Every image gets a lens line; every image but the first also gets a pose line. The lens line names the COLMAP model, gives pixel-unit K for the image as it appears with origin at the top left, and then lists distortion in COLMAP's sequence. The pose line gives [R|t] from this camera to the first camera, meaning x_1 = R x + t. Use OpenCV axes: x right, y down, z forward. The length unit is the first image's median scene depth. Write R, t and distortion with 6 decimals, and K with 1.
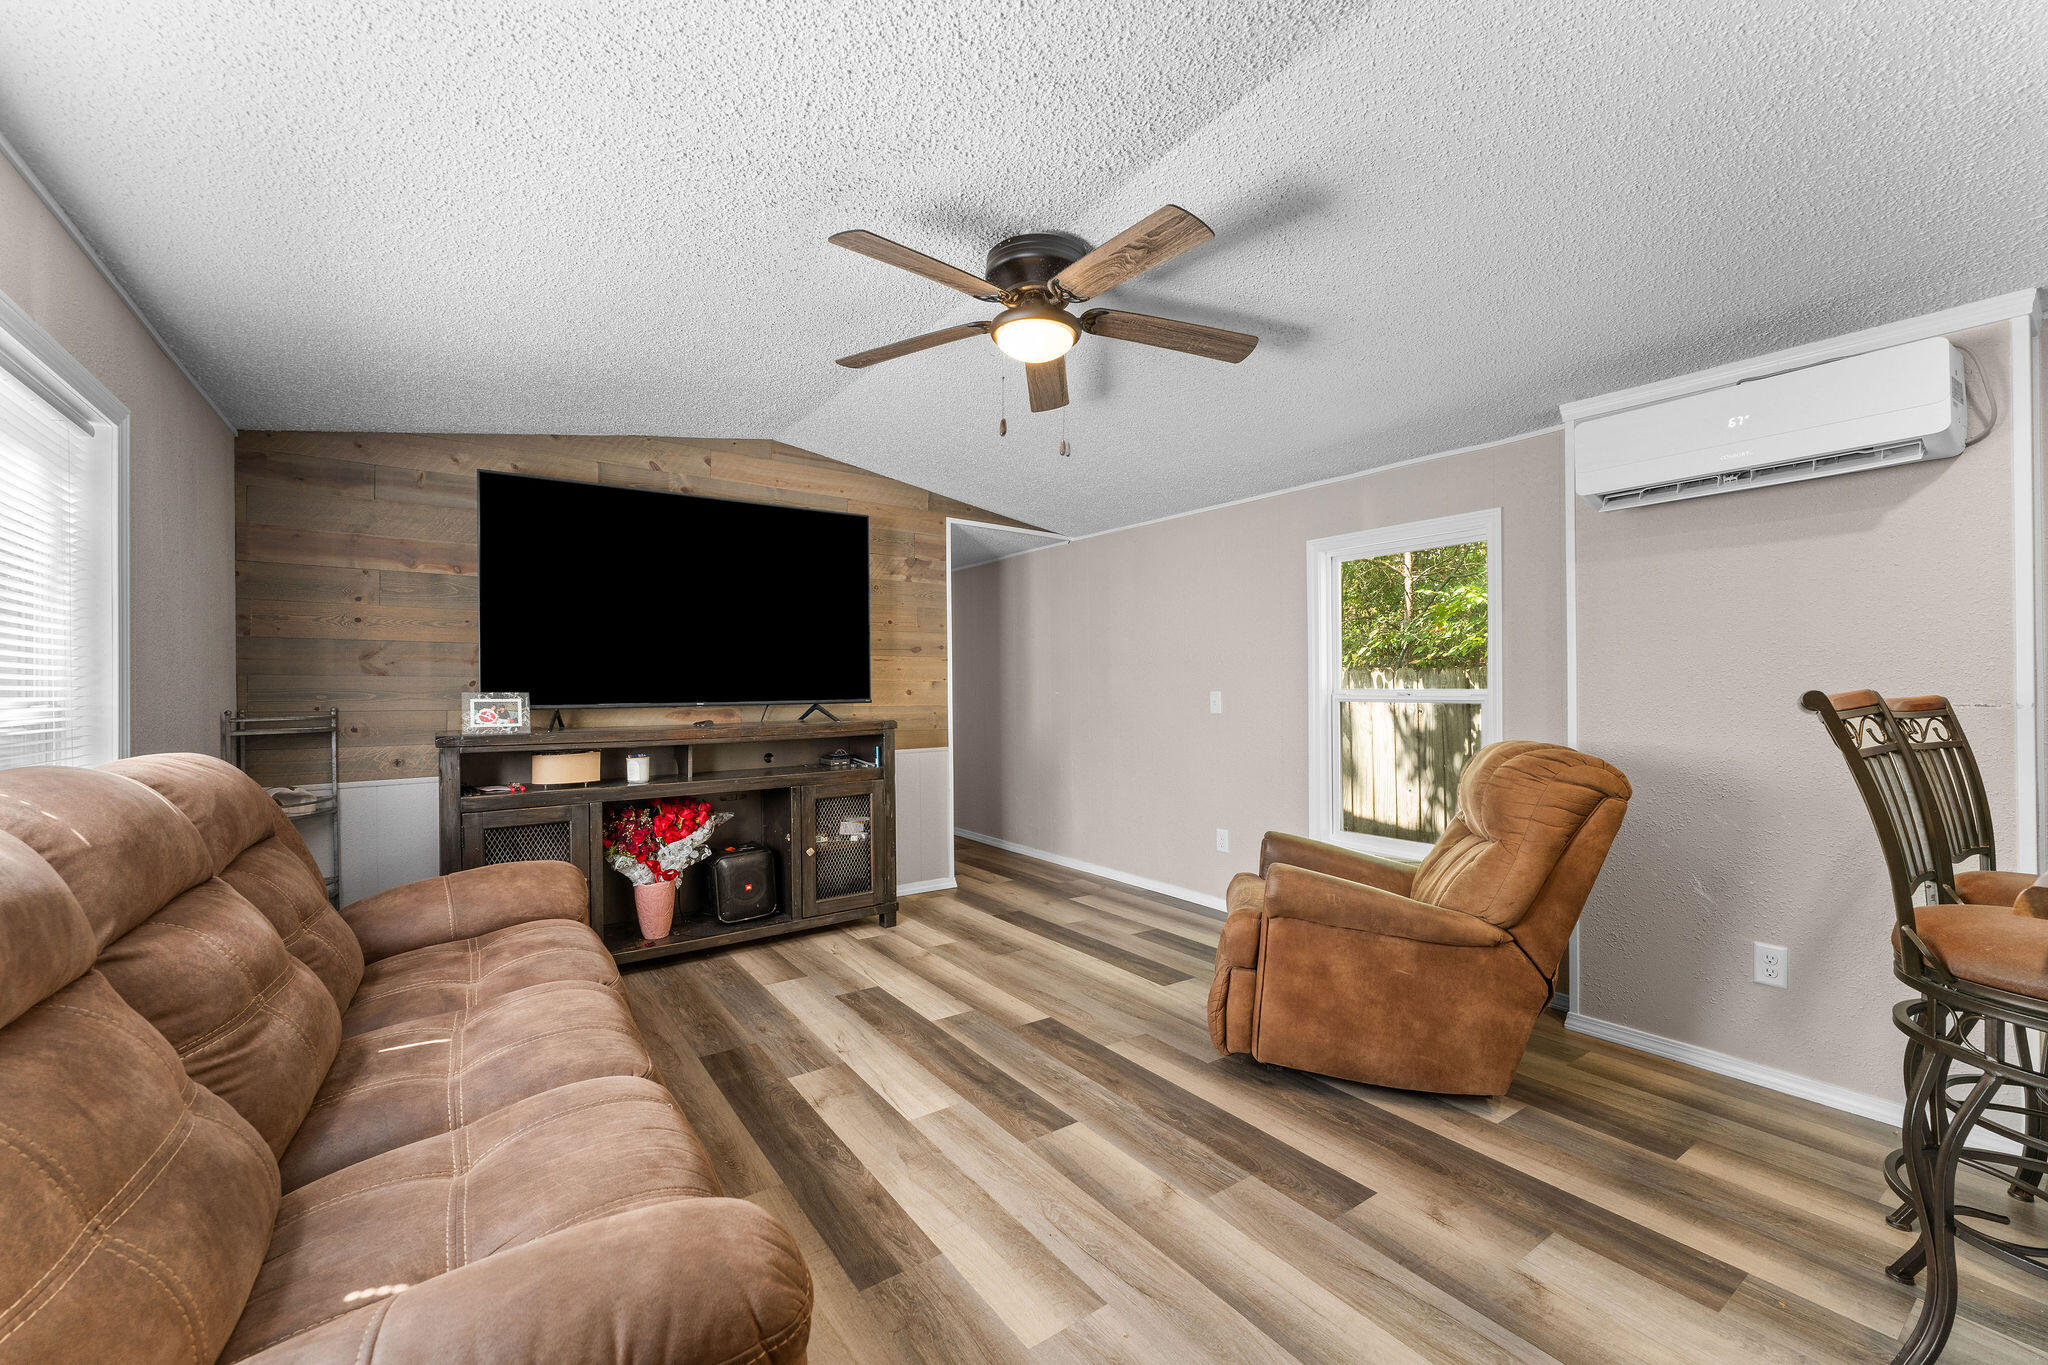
lens RADIAL K [[811.2, 0, 1028.0], [0, 811.2, 687.8], [0, 0, 1]] dist [-0.001479, 0.000305]
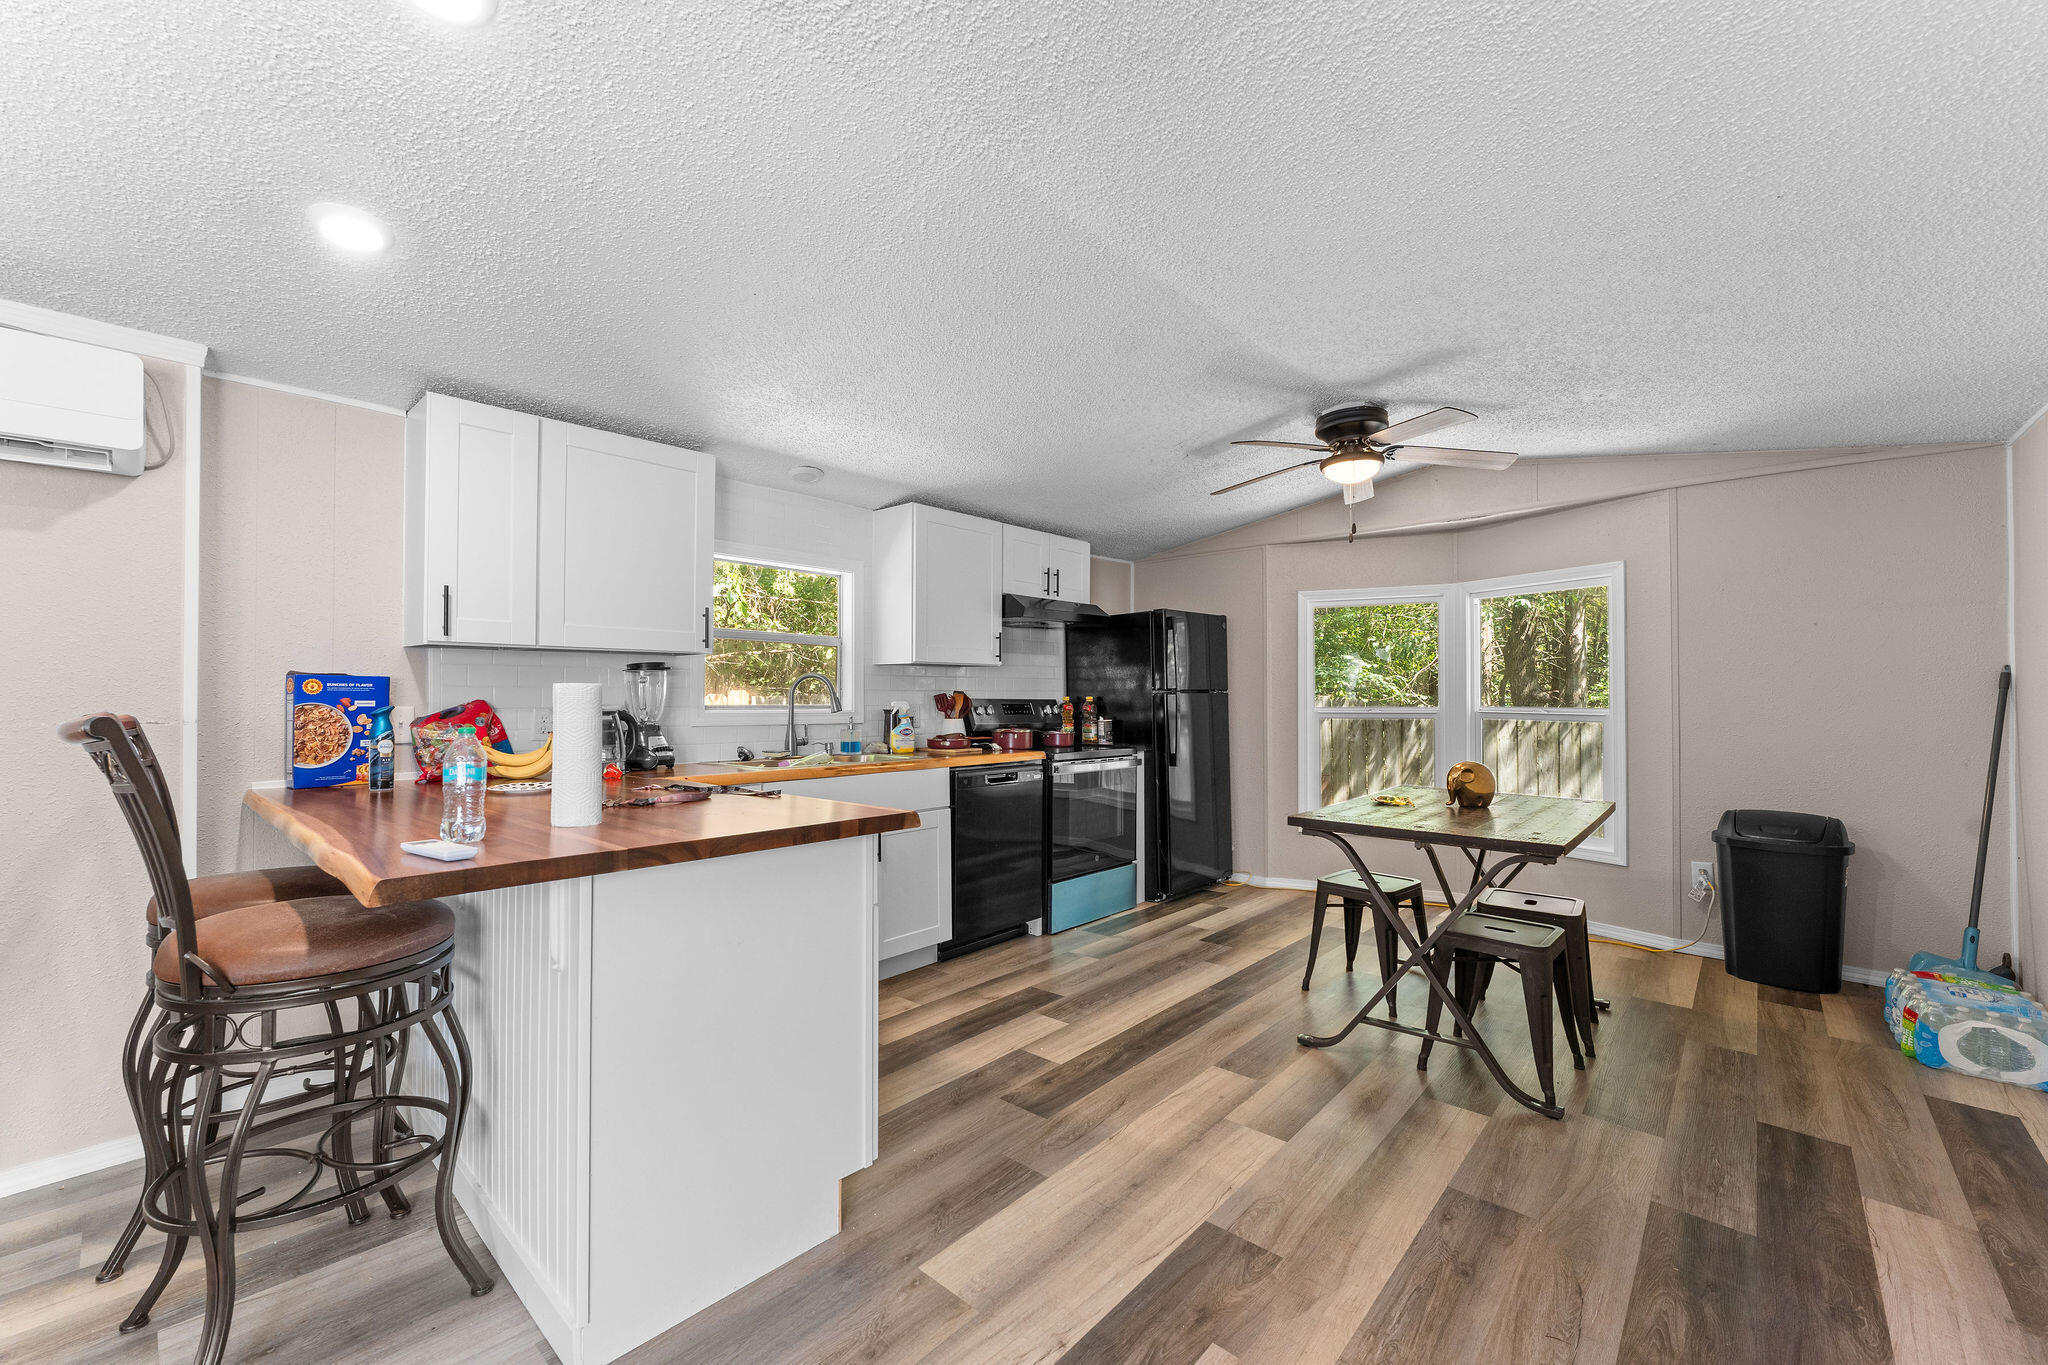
lens RADIAL K [[811.2, 0, 1004.3], [0, 811.2, 682.4], [0, 0, 1]] dist [-0.001479, 0.000305]
pose [[-0.196708, 0.016791, 0.980318, -0.042633], [-0.002283, 0.999843, -0.017583, -0.009937], [-0.980459, -0.005696, -0.196639, 0.096678]]
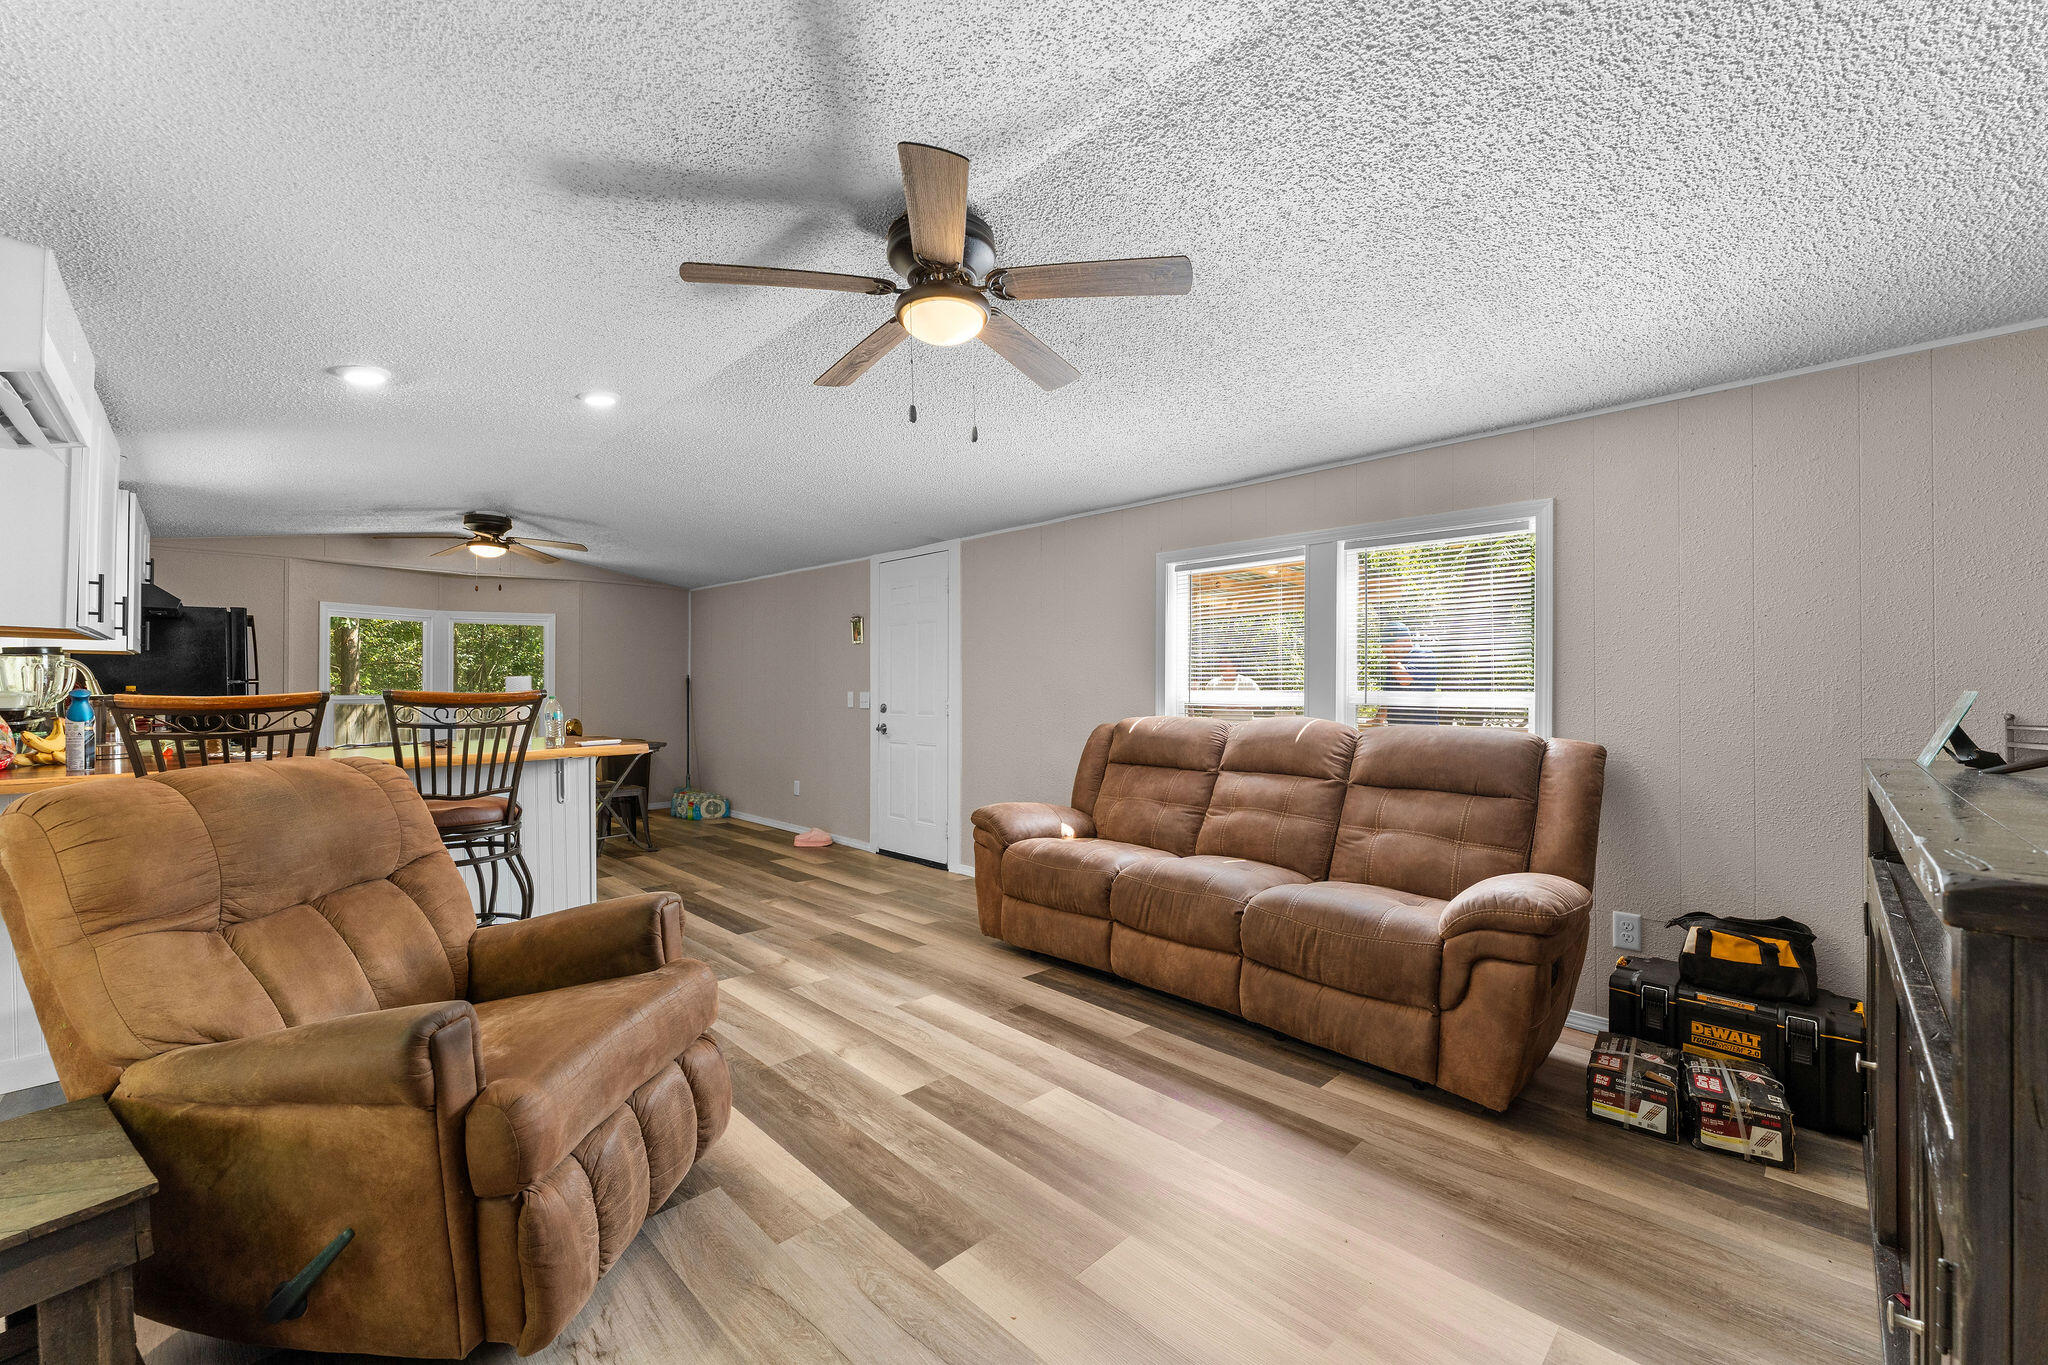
lens RADIAL K [[811.2, 0, 1025.0], [0, 811.2, 681.7], [0, 0, 1]] dist [-0.001479, 0.000305]
pose [[-0.986488, 0.001781, -0.163824, 0.049587], [0.003627, 0.999933, -0.010967, 0.001569], [0.163794, -0.011413, -0.986429, 1.374731]]
